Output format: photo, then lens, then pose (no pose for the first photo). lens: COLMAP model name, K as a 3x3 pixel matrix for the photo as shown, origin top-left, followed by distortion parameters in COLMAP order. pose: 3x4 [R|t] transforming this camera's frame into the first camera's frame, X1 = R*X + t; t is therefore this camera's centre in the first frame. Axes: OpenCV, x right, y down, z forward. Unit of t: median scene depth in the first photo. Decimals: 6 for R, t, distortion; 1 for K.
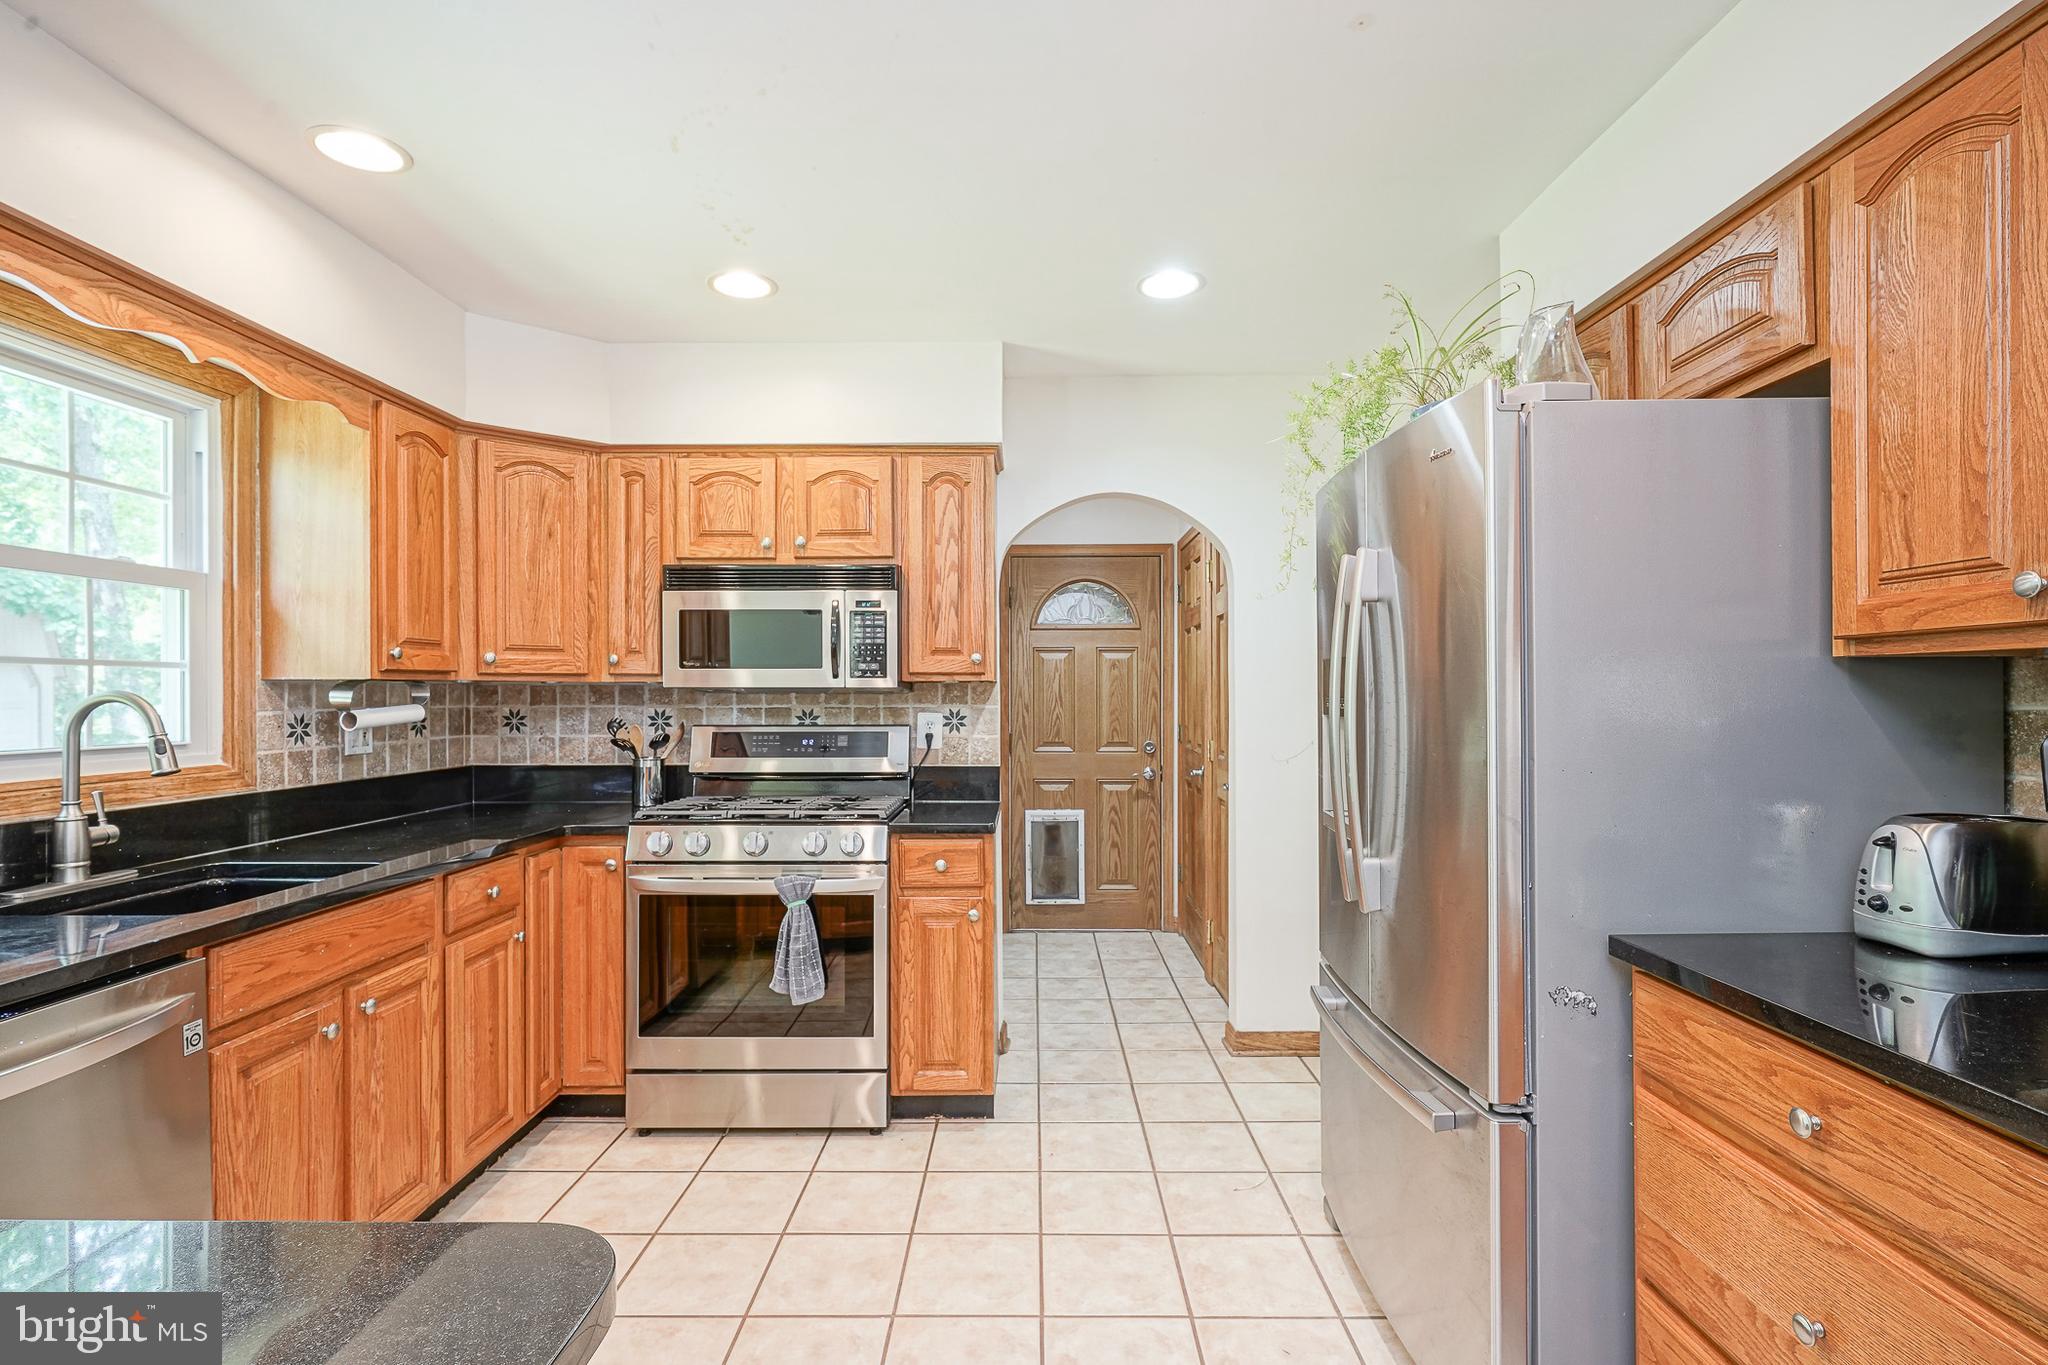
lens RADIAL K [[1003.6, 0, 1017.8], [0, 1003.6, 686.4], [0, 0, 1]] dist [-0.011311, 0.005364]
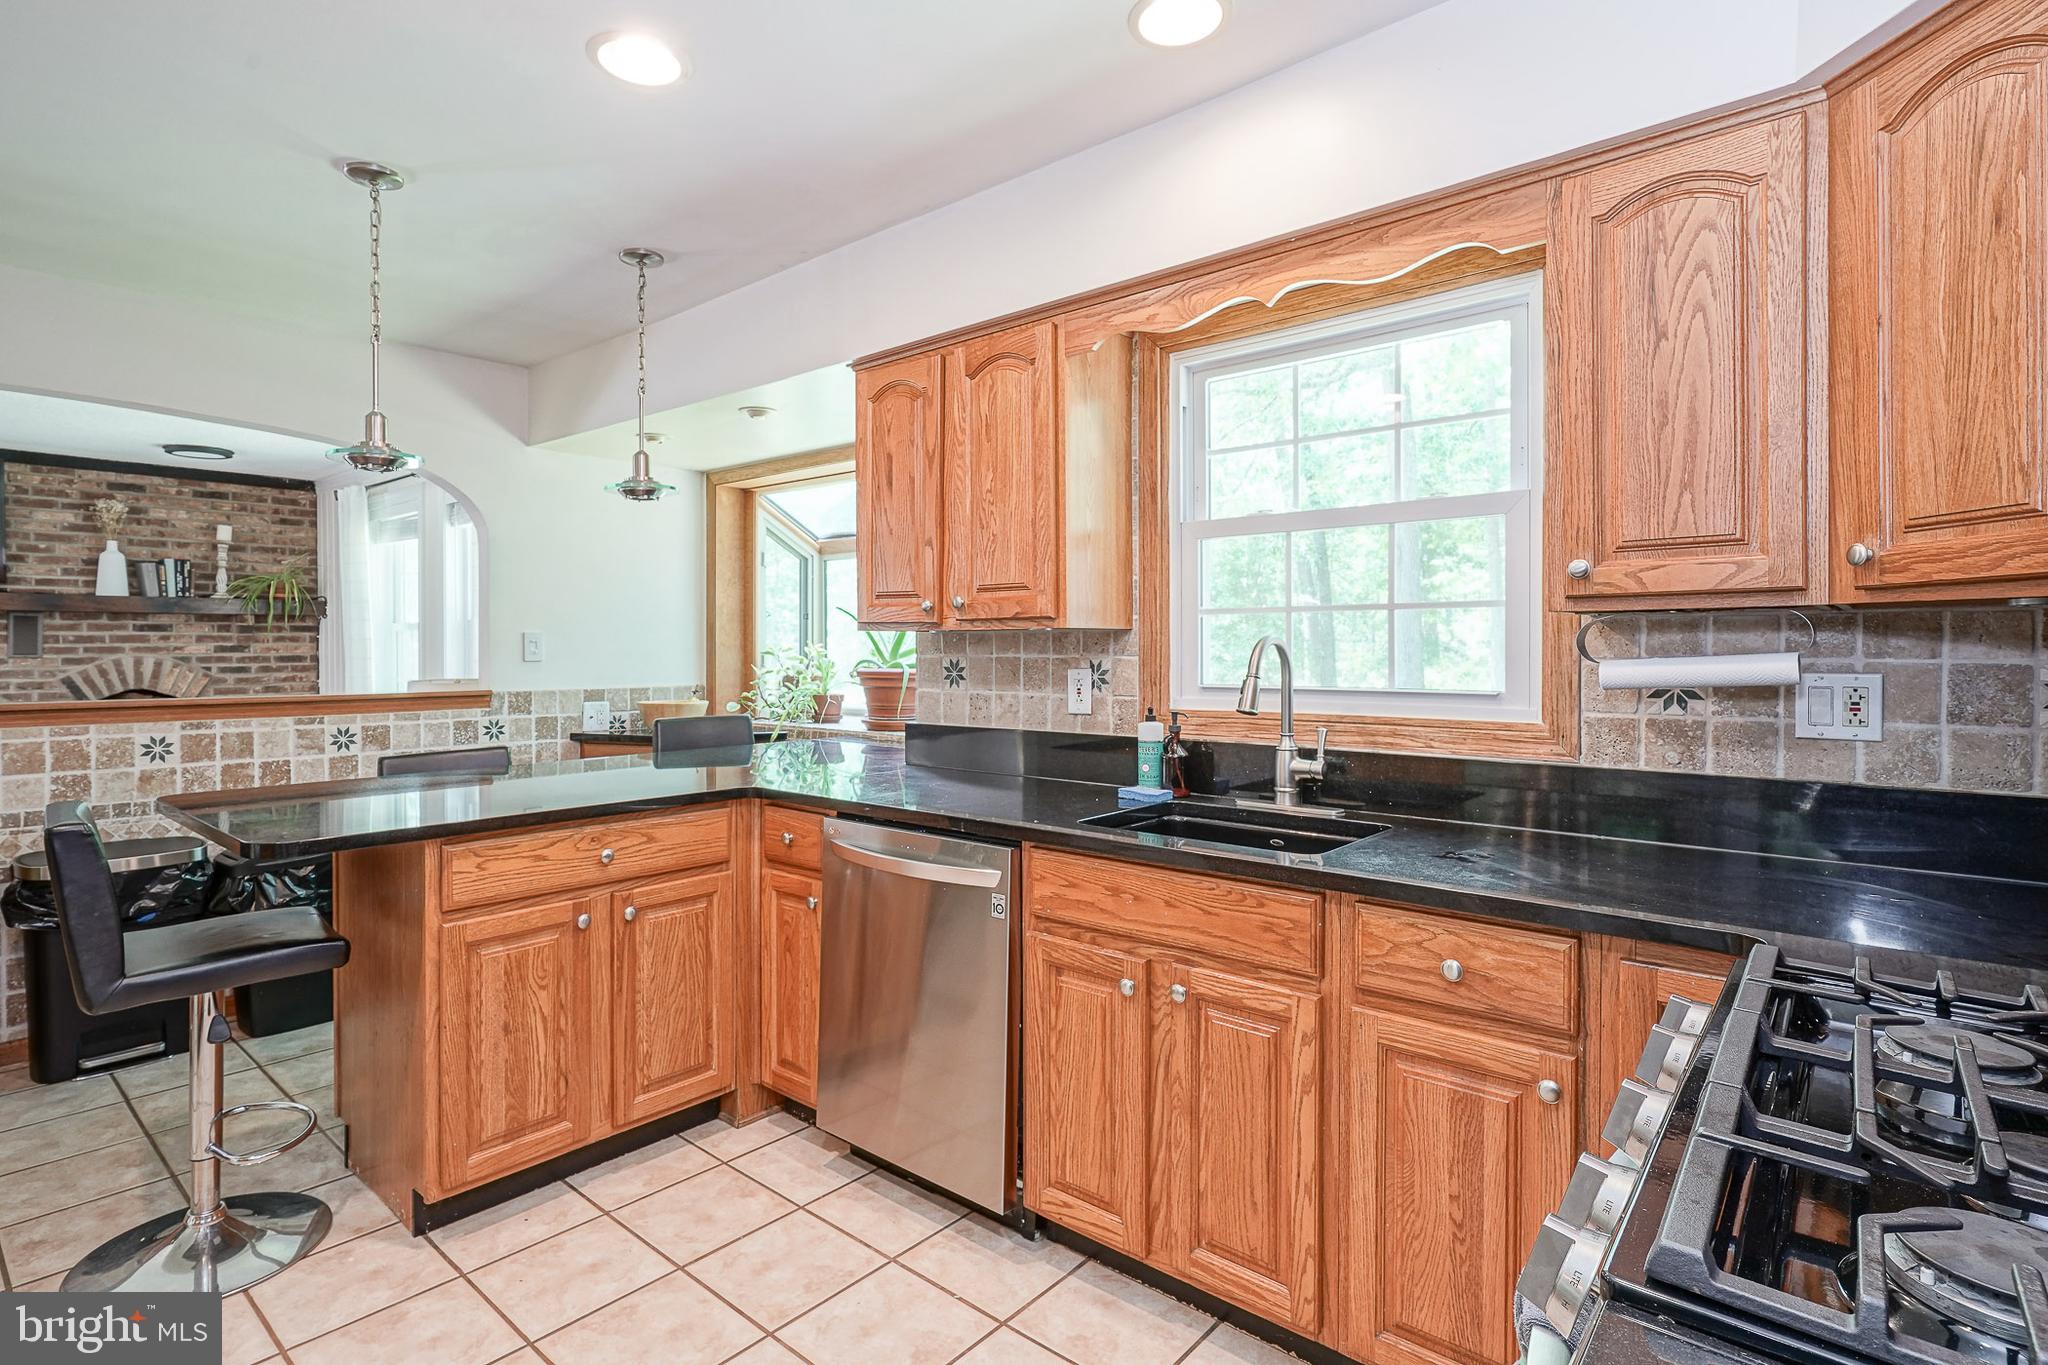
lens RADIAL K [[1003.6, 0, 1001.4], [0, 1003.6, 654.8], [0, 0, 1]] dist [-0.011311, 0.005364]
pose [[-0.640320, 0.007005, -0.768076, 0.087758], [0.007091, 0.999970, 0.003209, 0.014283], [0.768075, -0.003392, -0.640351, 1.015288]]
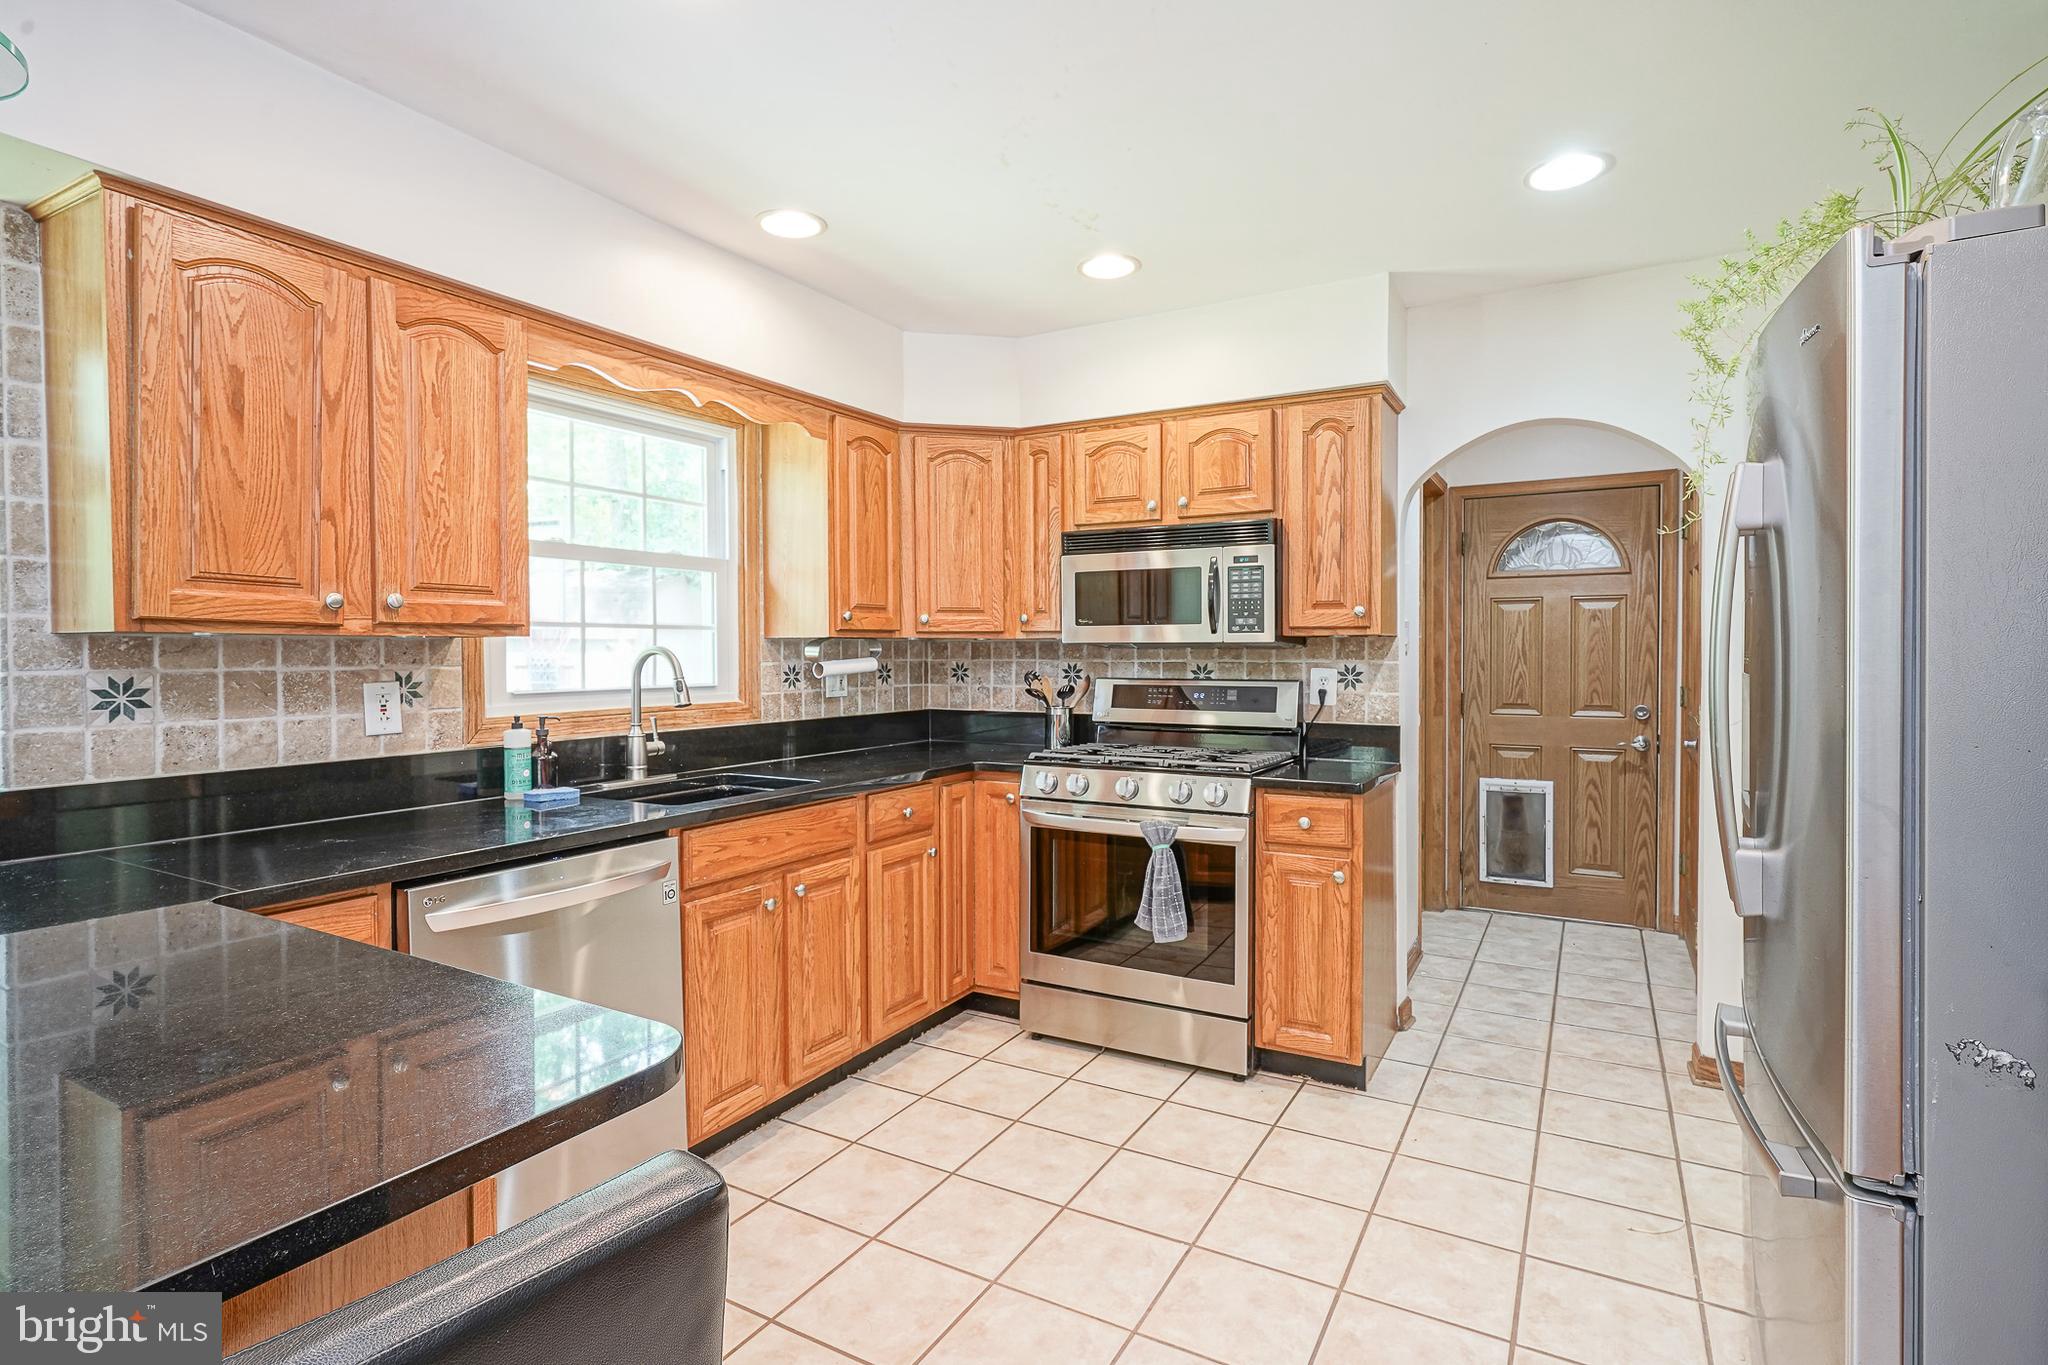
lens RADIAL K [[1003.6, 0, 1013.3], [0, 1003.6, 662.8], [0, 0, 1]] dist [-0.011311, 0.005364]
pose [[0.869902, 0.004822, -0.493201, 0.161653], [0.004381, 0.999837, 0.017502, 0.003467], [0.493205, -0.017386, 0.869740, 0.009510]]
